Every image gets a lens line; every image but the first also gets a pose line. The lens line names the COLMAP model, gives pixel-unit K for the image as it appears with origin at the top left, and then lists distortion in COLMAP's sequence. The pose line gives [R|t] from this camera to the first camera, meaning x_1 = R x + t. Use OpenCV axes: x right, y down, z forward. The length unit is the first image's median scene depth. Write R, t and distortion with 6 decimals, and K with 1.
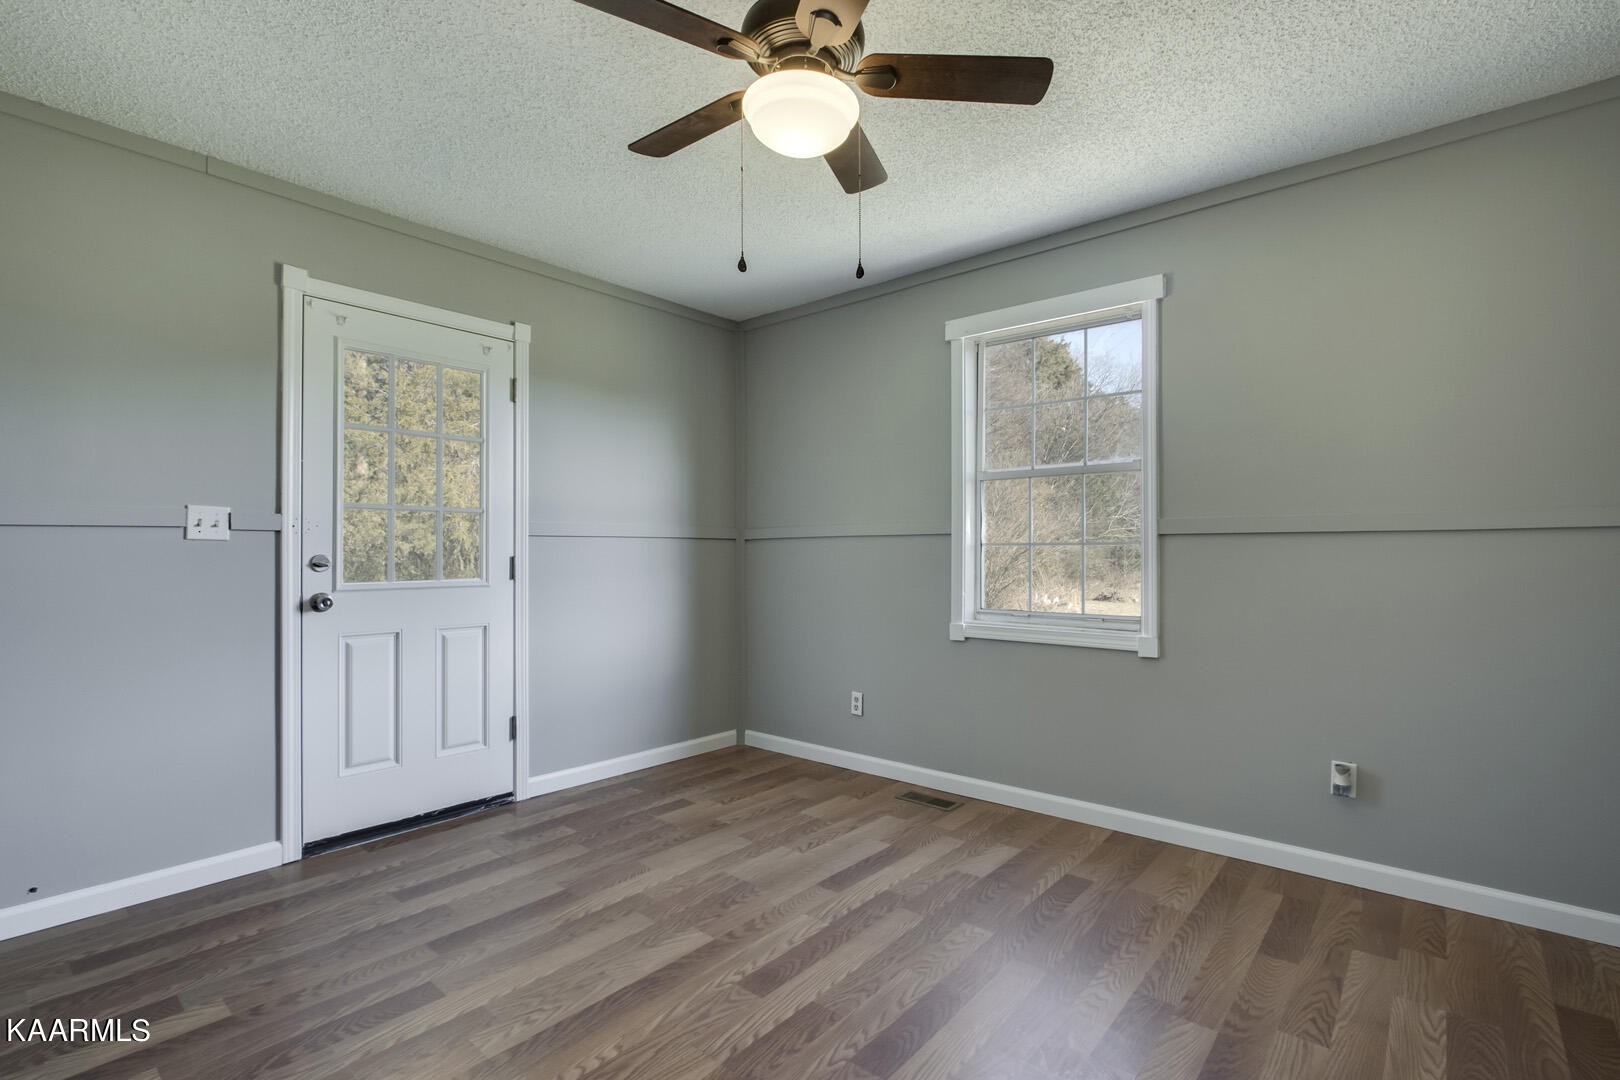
lens RADIAL K [[749.0, 0, 814.5], [0, 749.0, 549.9], [0, 0, 1]] dist [-0.012558, 0.001606]
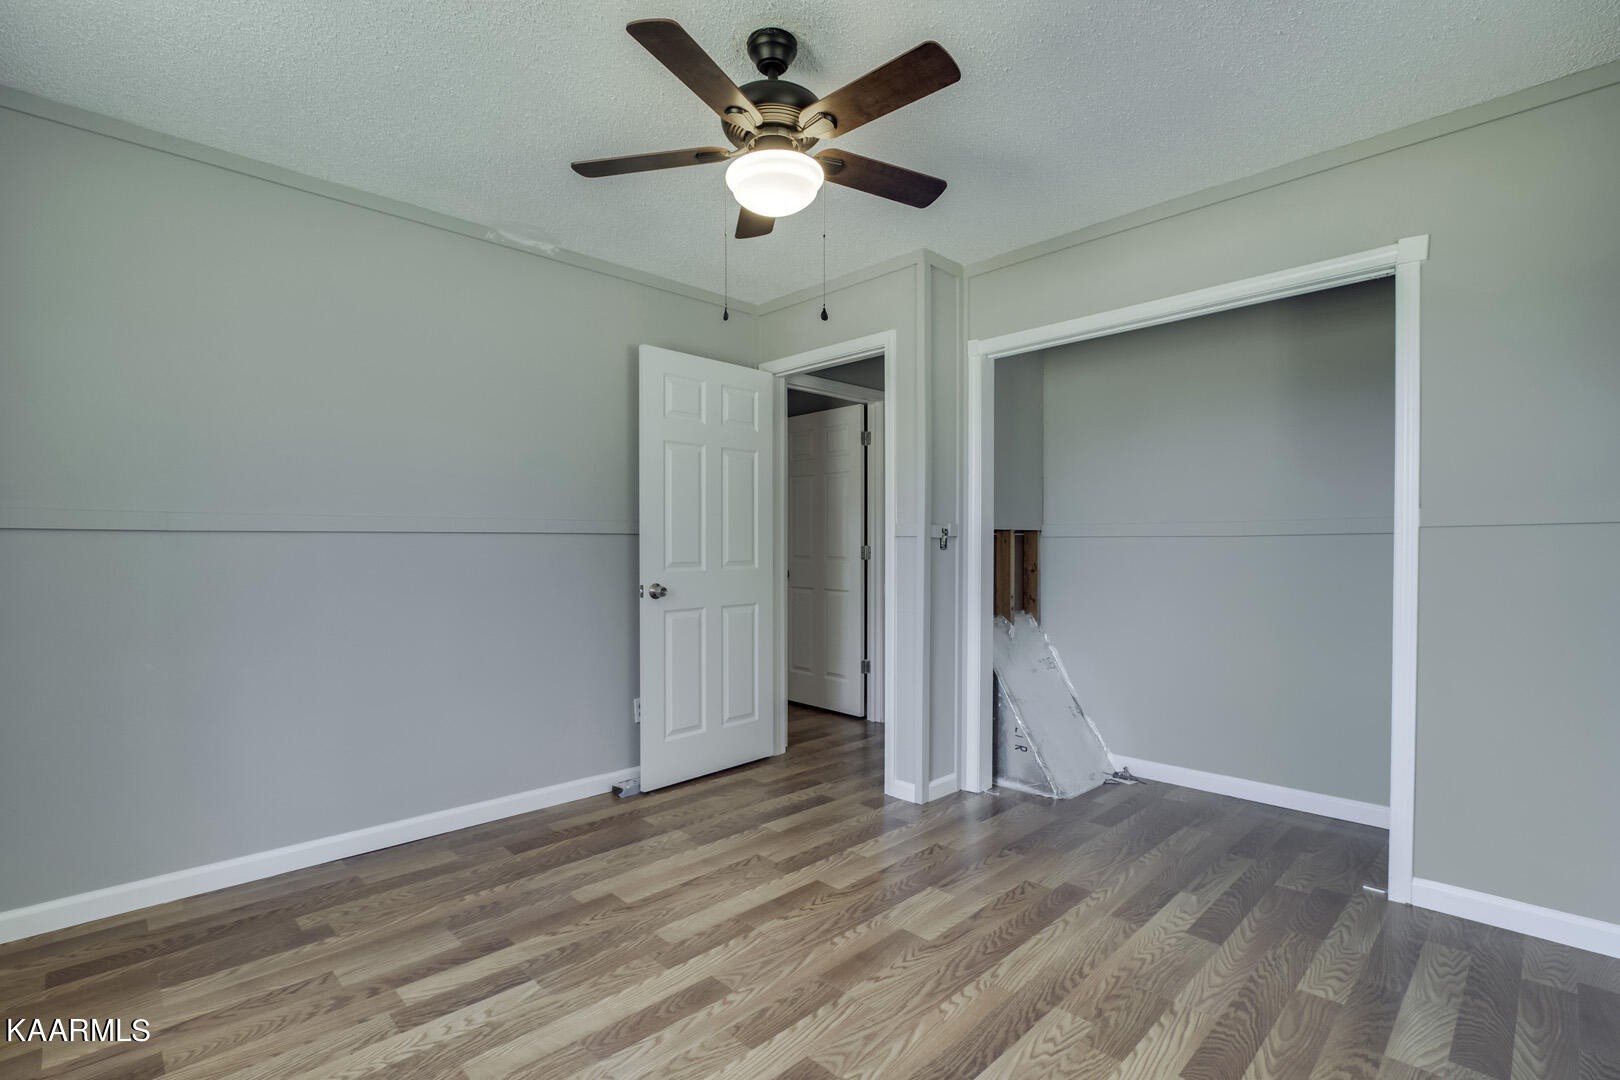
lens RADIAL K [[749.0, 0, 814.5], [0, 749.0, 549.9], [0, 0, 1]] dist [-0.012558, 0.001606]
pose [[-0.996359, 0.001134, 0.085253, -0.164332], [0.001394, 0.999995, 0.002988, -0.001433], [-0.085249, 0.003095, -0.996355, 1.997428]]
